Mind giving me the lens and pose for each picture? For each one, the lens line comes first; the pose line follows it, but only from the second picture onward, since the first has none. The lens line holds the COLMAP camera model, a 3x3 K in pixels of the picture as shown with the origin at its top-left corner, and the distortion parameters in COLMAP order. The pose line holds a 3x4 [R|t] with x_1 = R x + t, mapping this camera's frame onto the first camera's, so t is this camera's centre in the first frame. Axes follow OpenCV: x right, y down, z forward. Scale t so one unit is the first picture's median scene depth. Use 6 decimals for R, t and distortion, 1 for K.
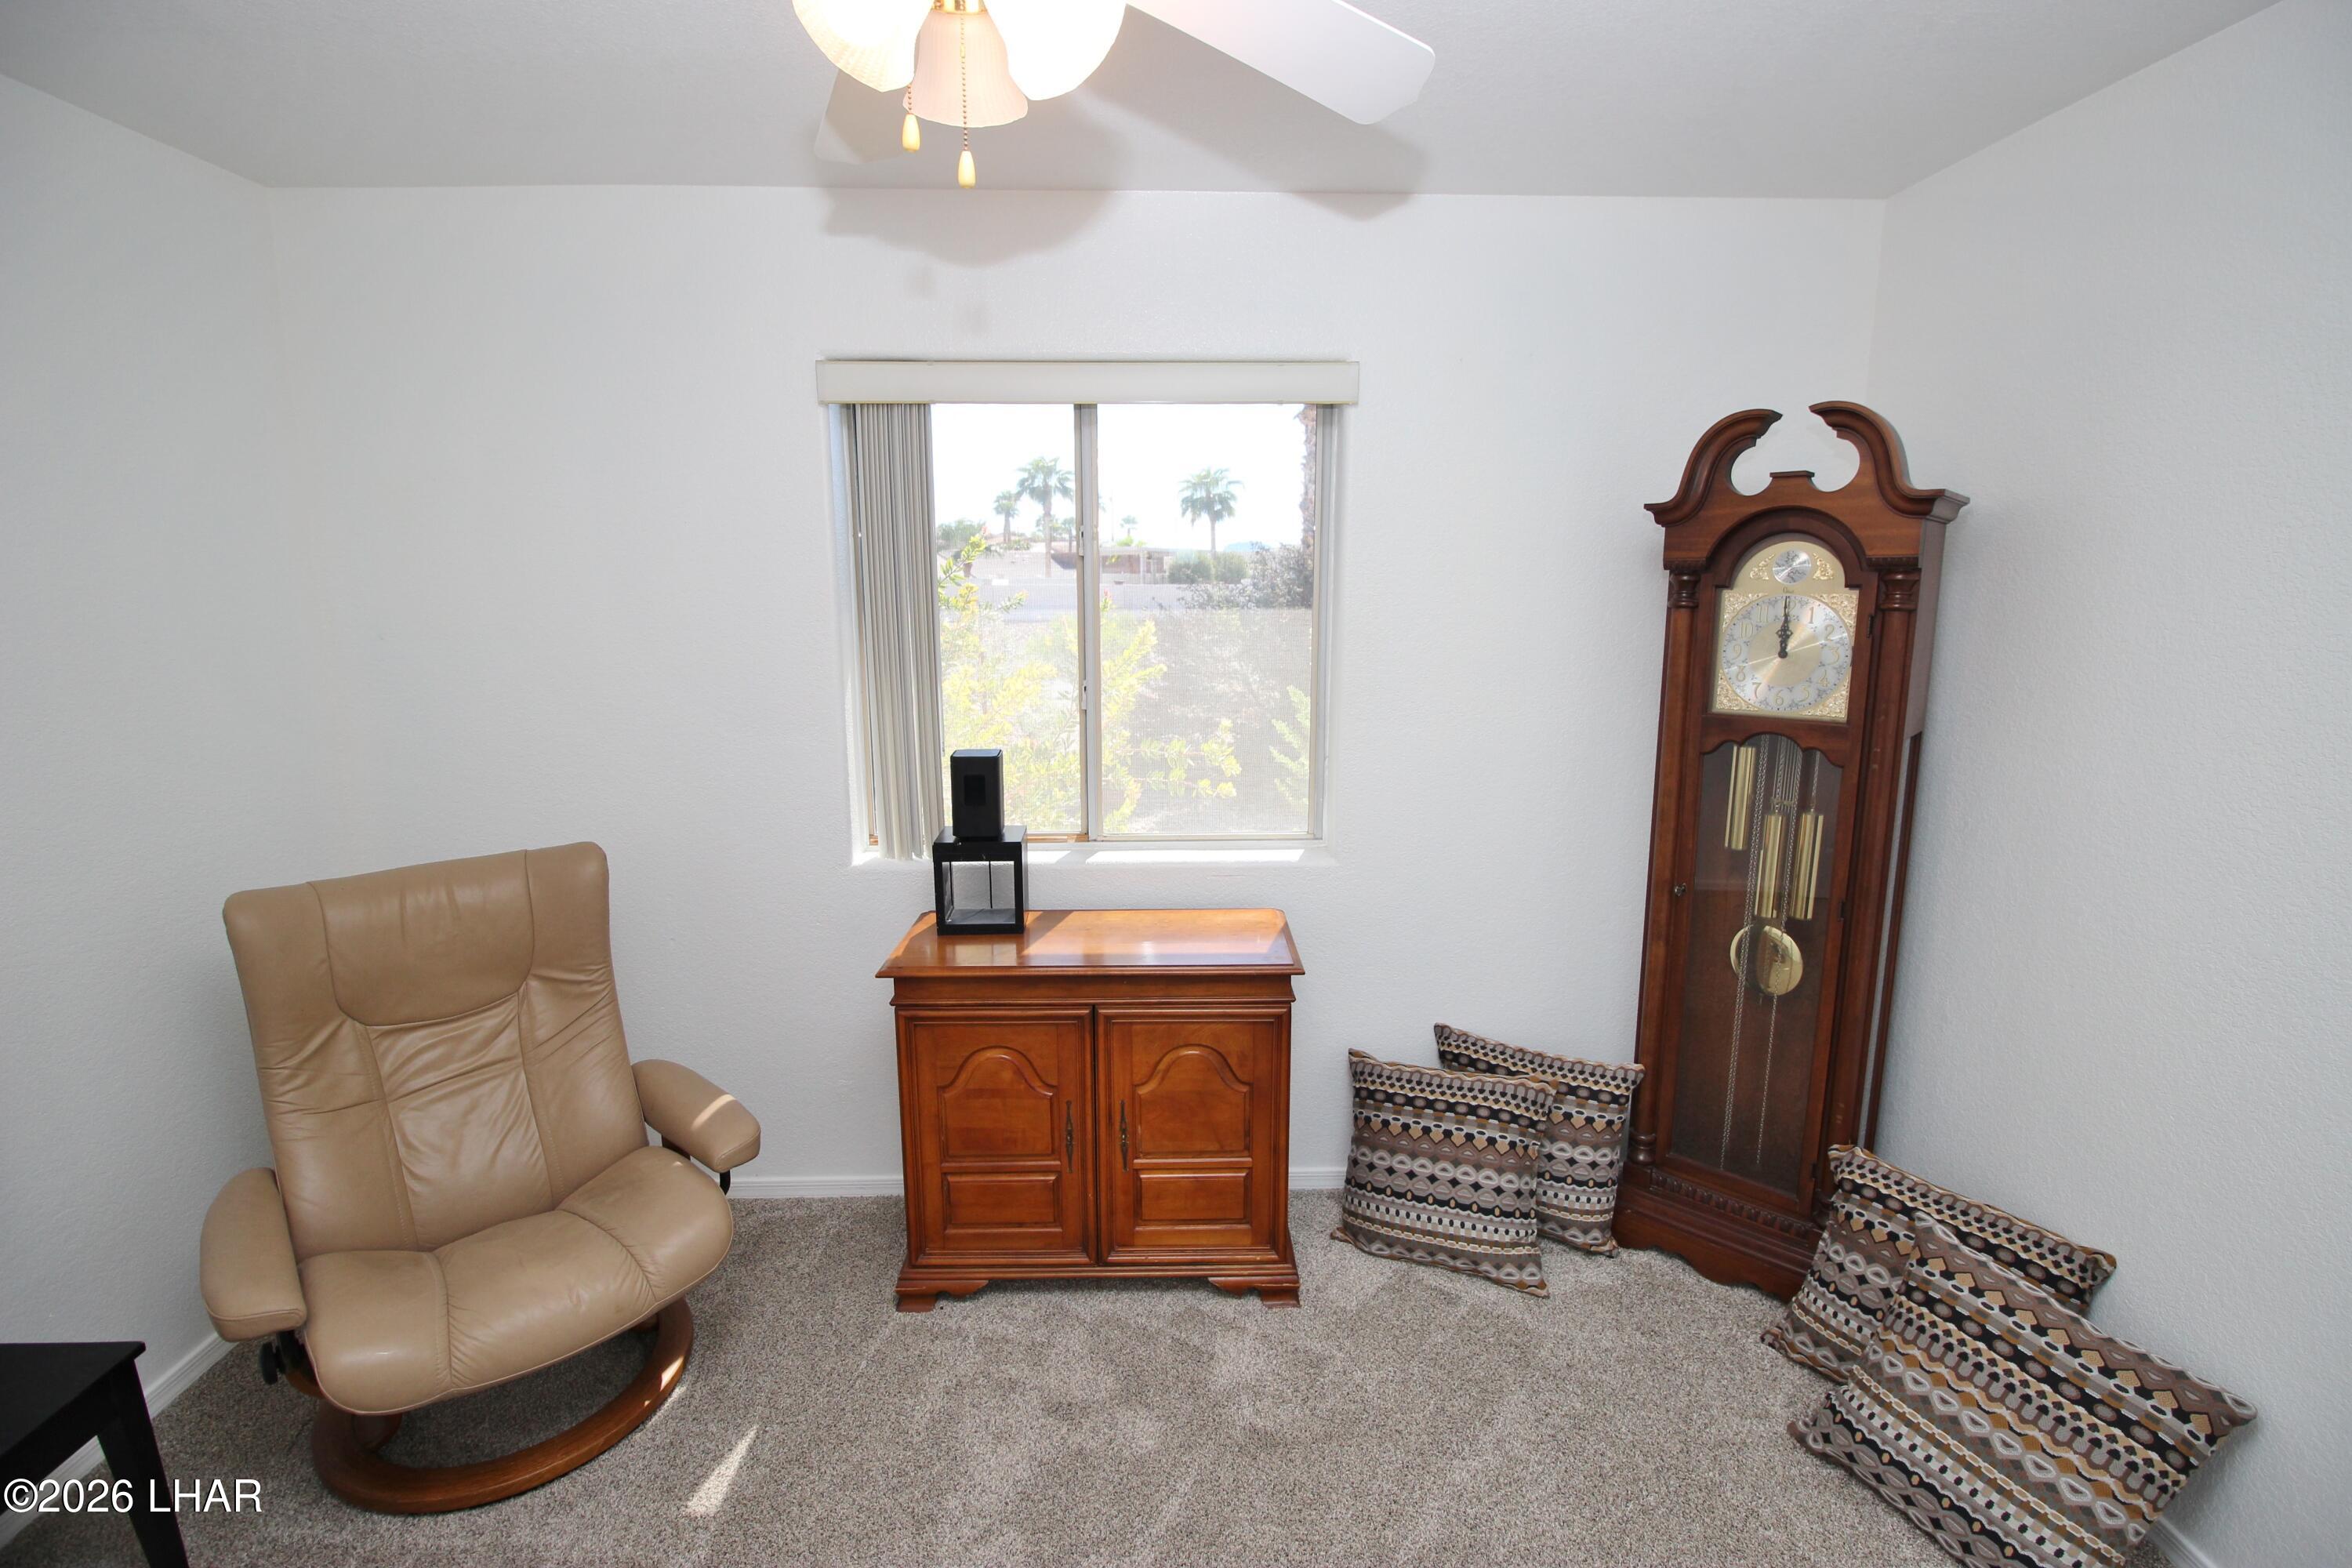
lens RADIAL K [[1087.7, 0, 1187.5], [0, 1087.7, 776.1], [0, 0, 1]] dist [0.001659, -0.013314]
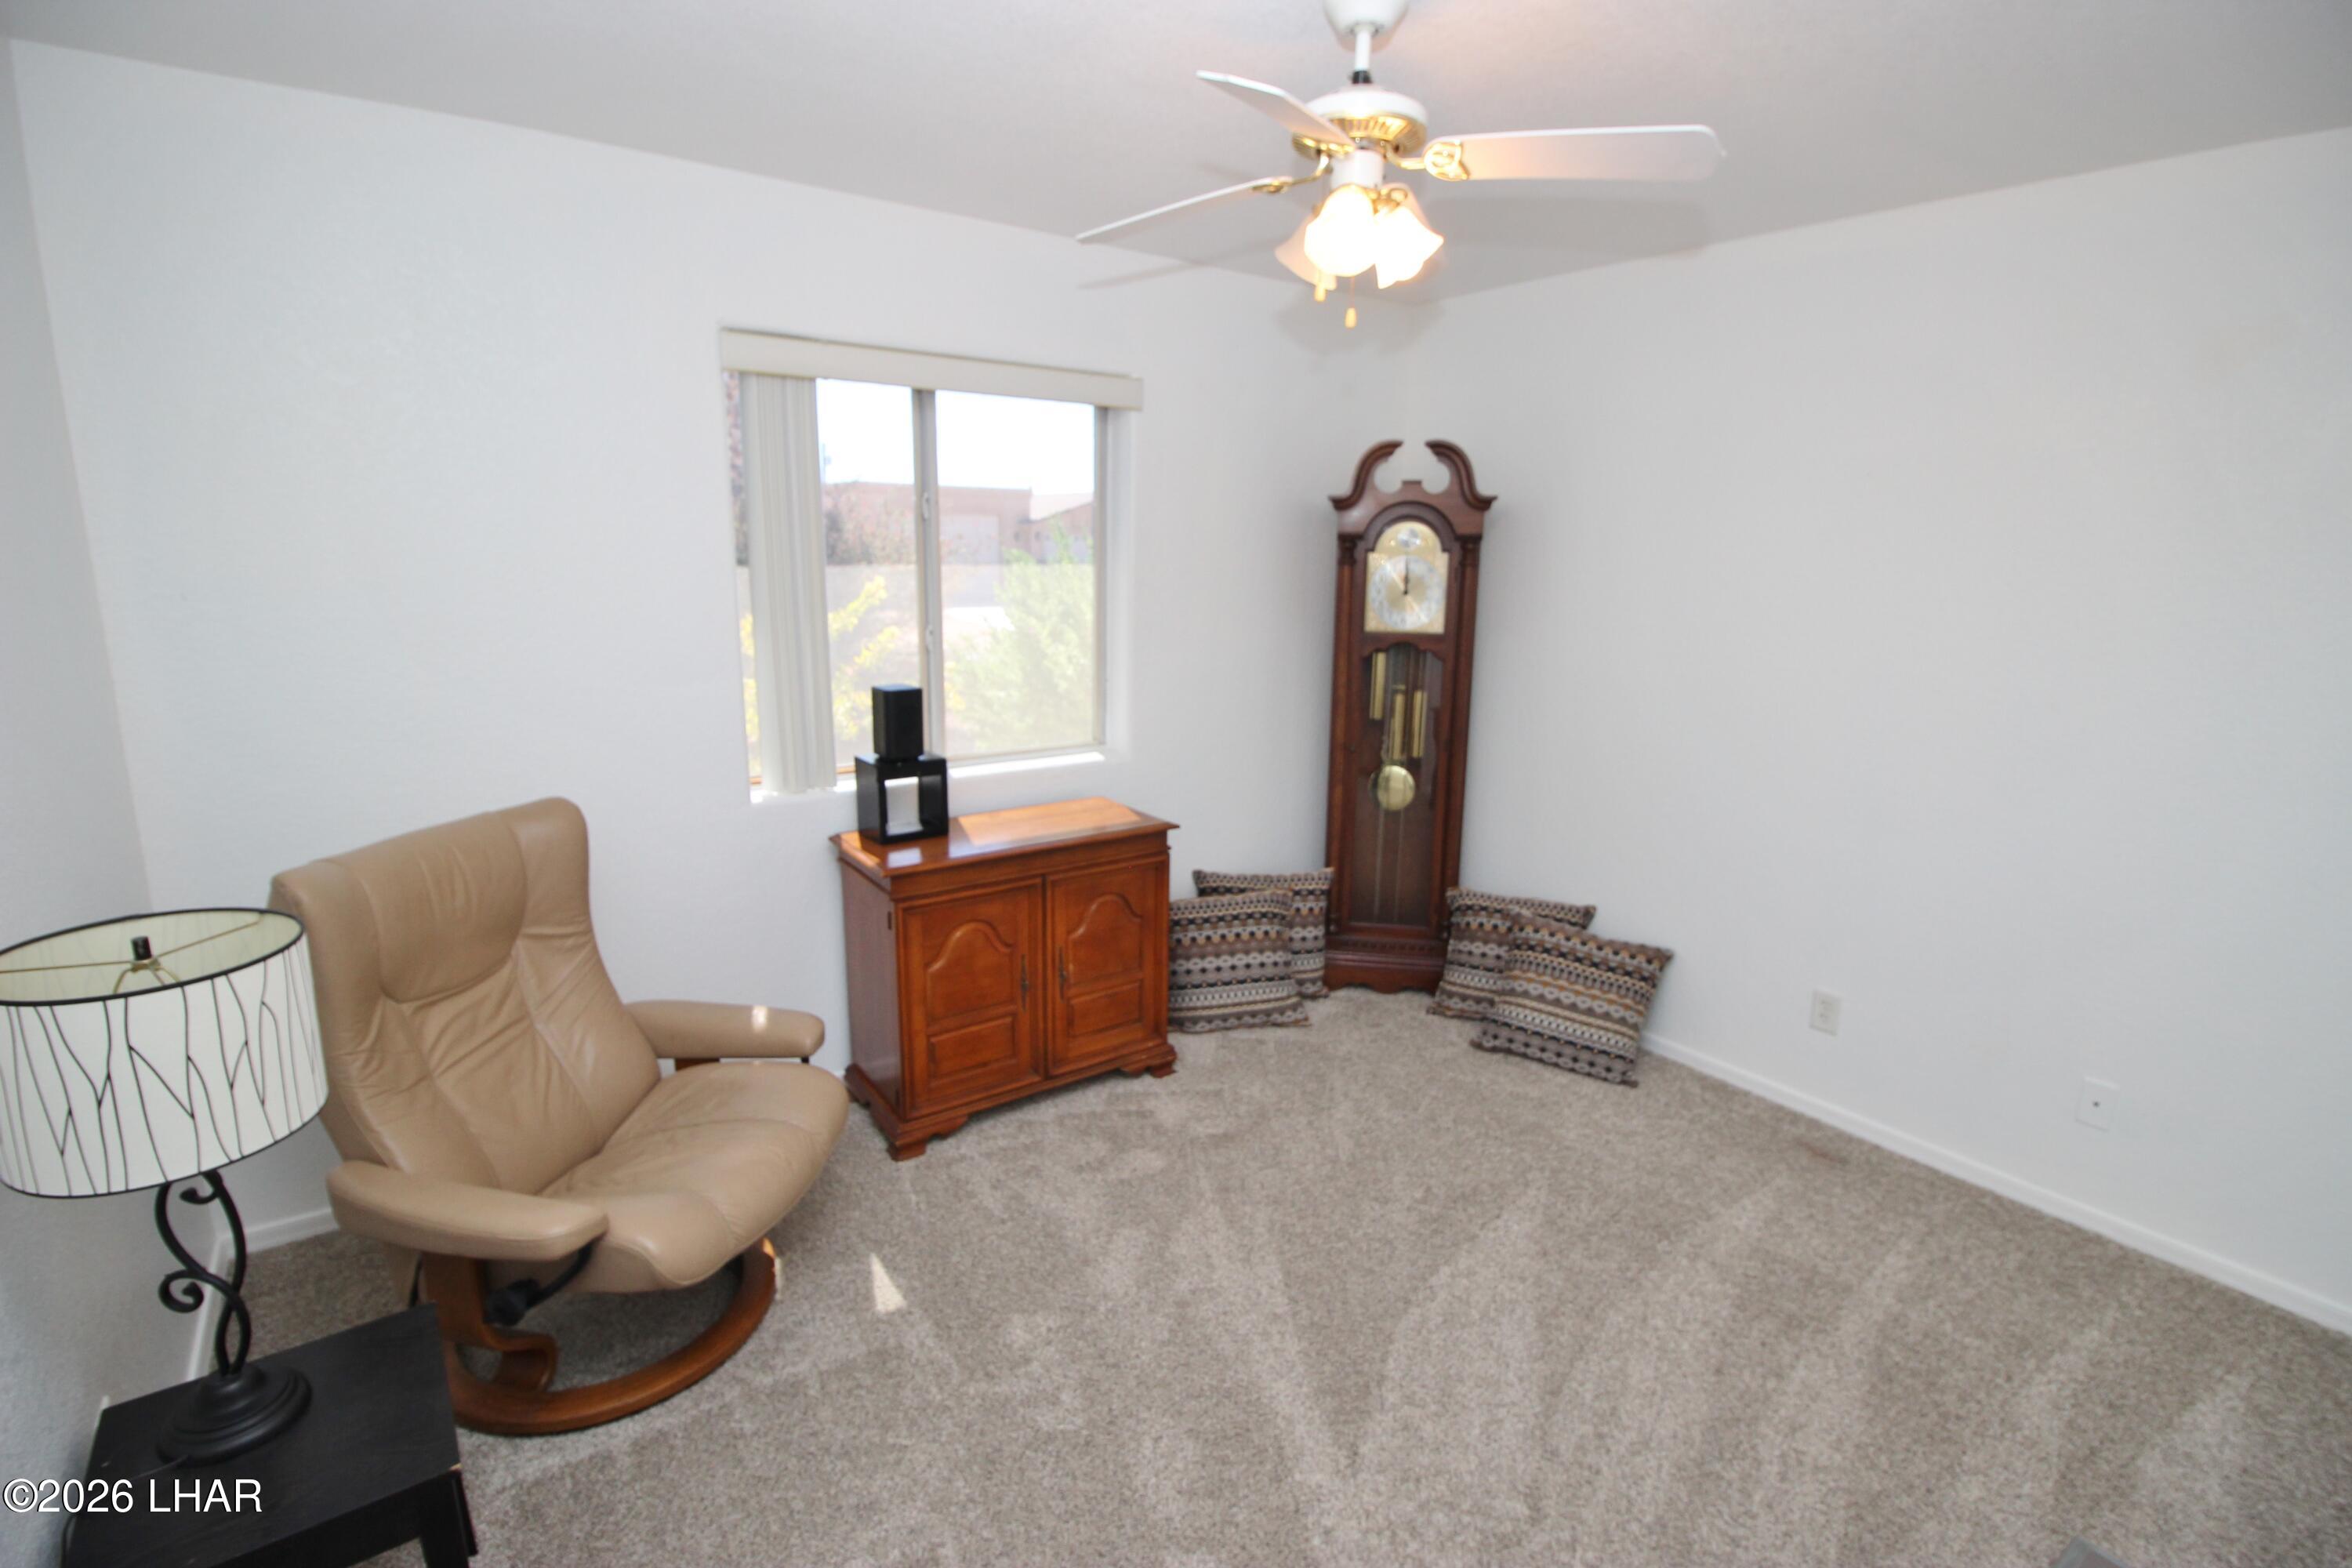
lens RADIAL K [[1087.7, 0, 1187.5], [0, 1087.7, 776.1], [0, 0, 1]] dist [0.001659, -0.013314]
pose [[0.823808, -0.105403, 0.556983, -0.618995], [0.085137, 0.994422, 0.062261, 0.028857], [-0.560439, -0.003871, 0.828187, -0.150458]]
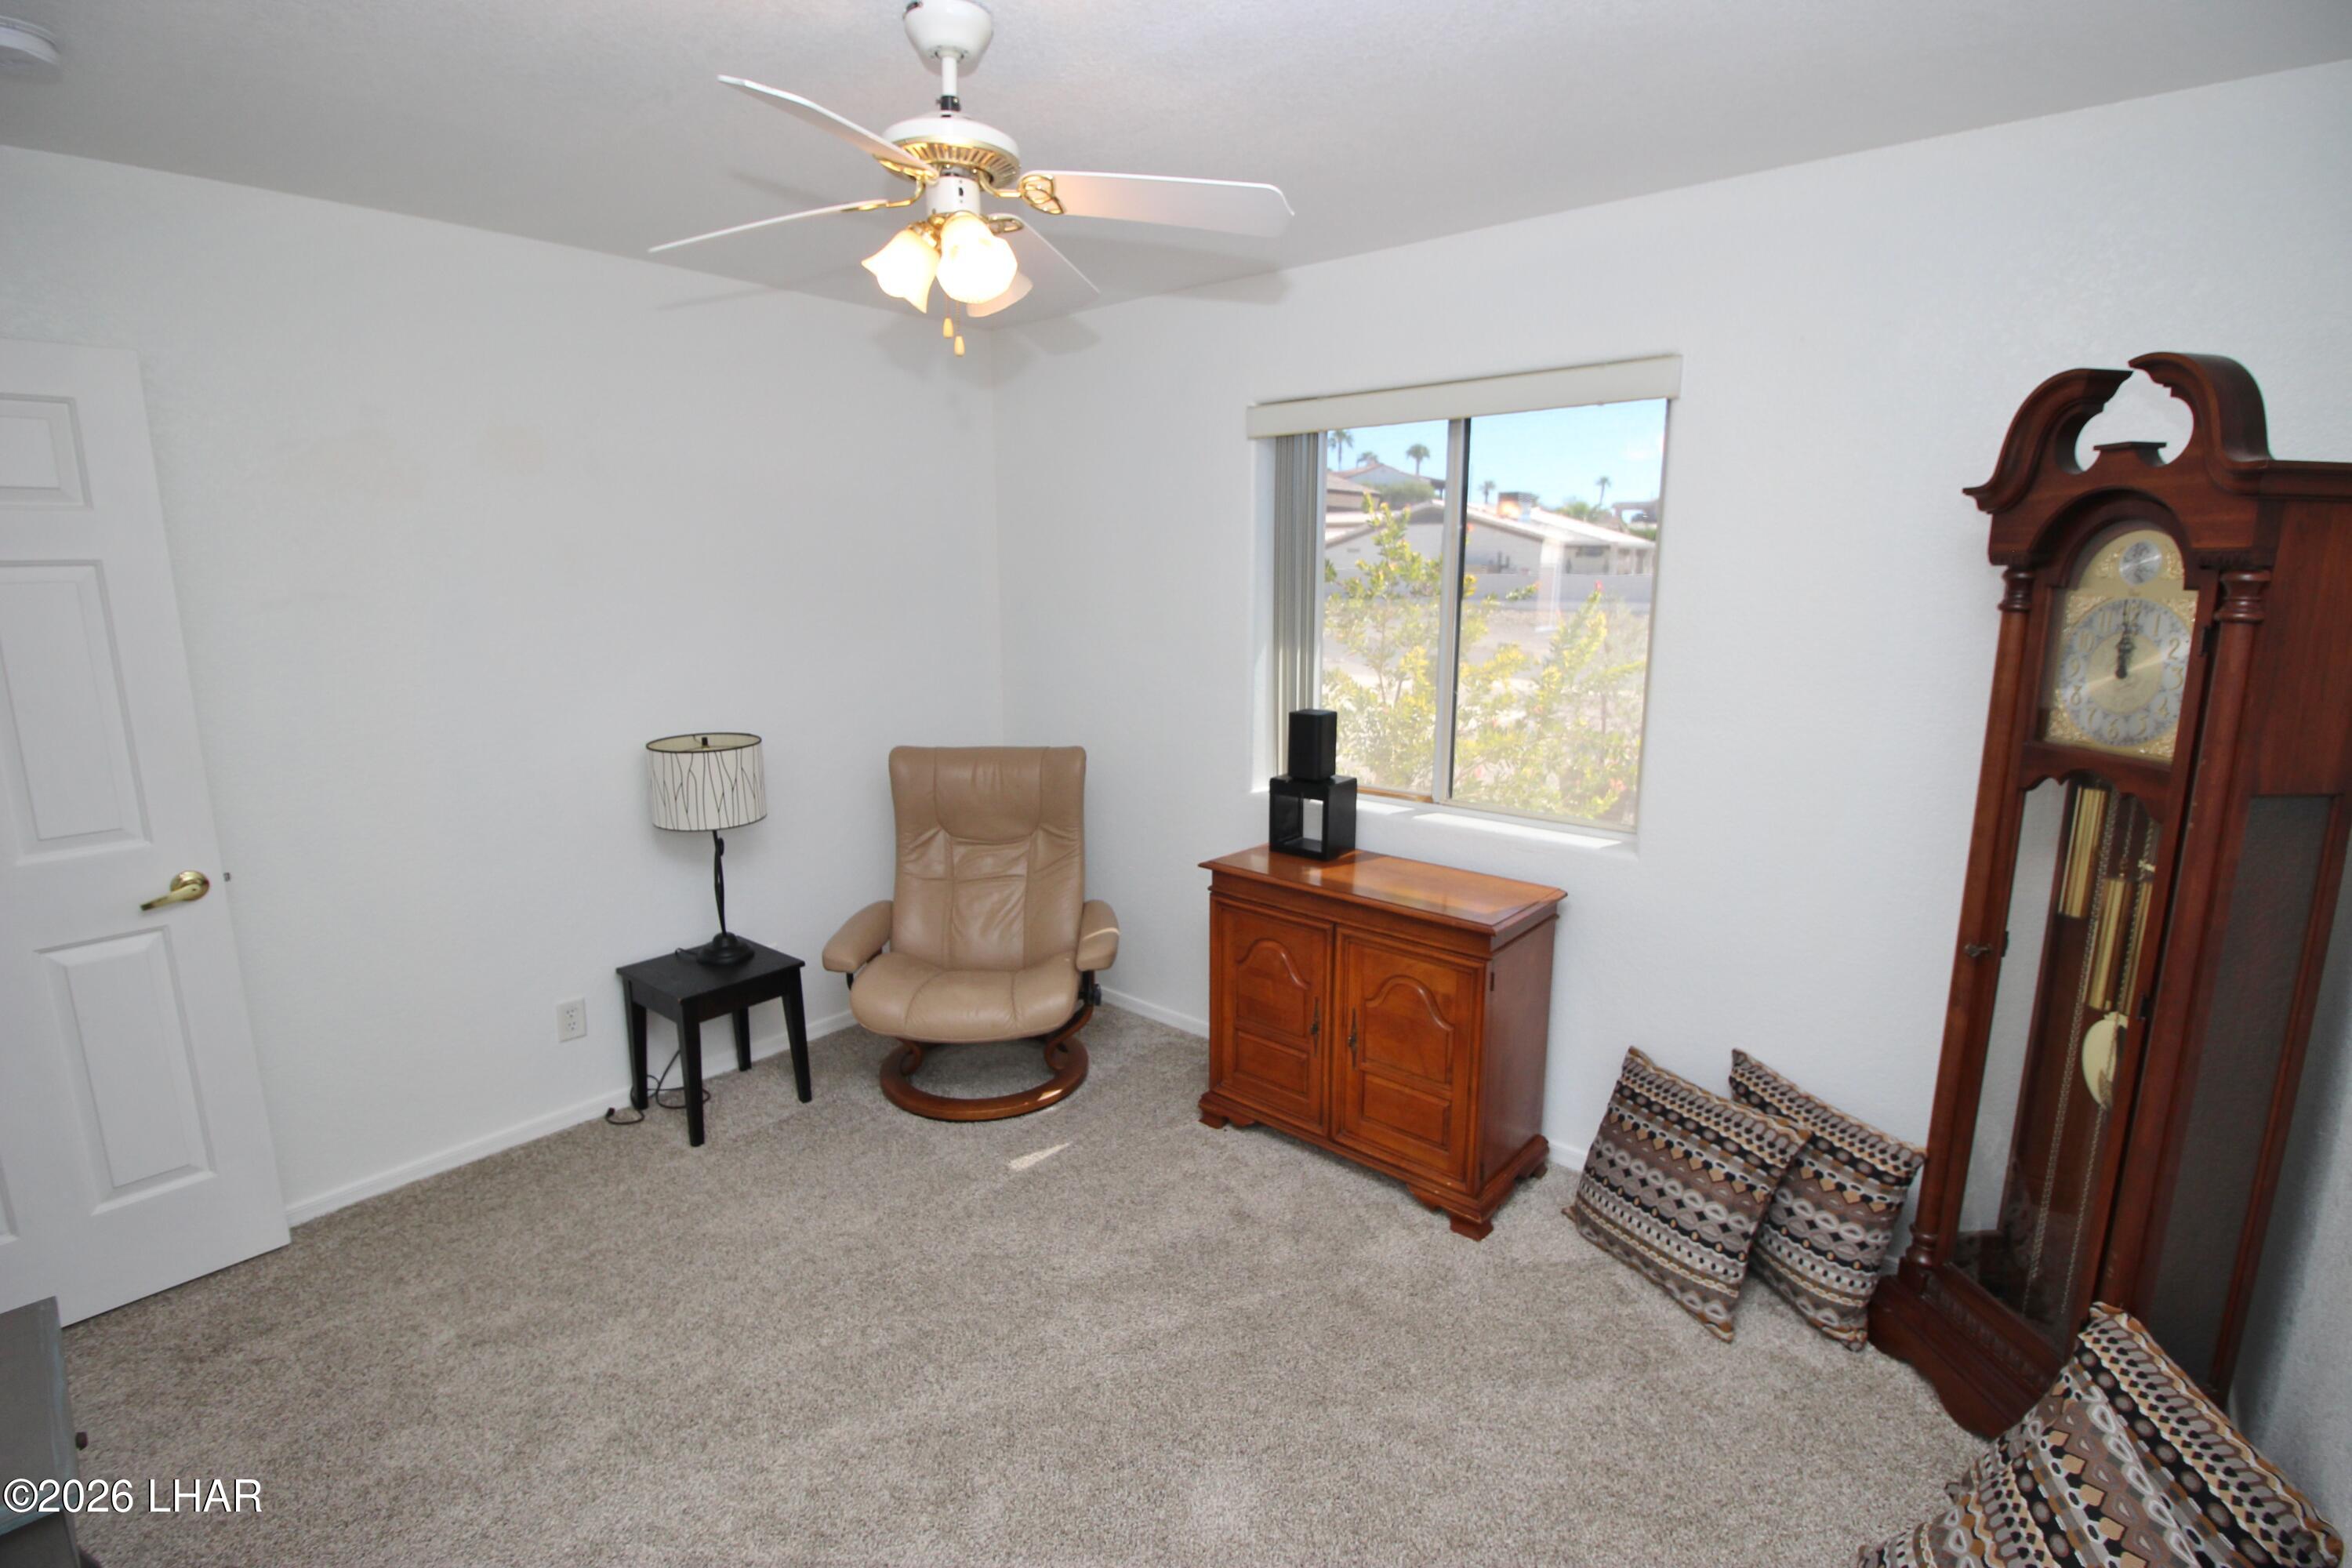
lens RADIAL K [[1087.7, 0, 1187.5], [0, 1087.7, 776.1], [0, 0, 1]] dist [0.001659, -0.013314]
pose [[0.742020, 0.126824, -0.658272, 0.546400], [-0.121324, 0.991132, 0.054194, 0.001349], [0.659307, 0.039651, 0.750827, -0.030155]]
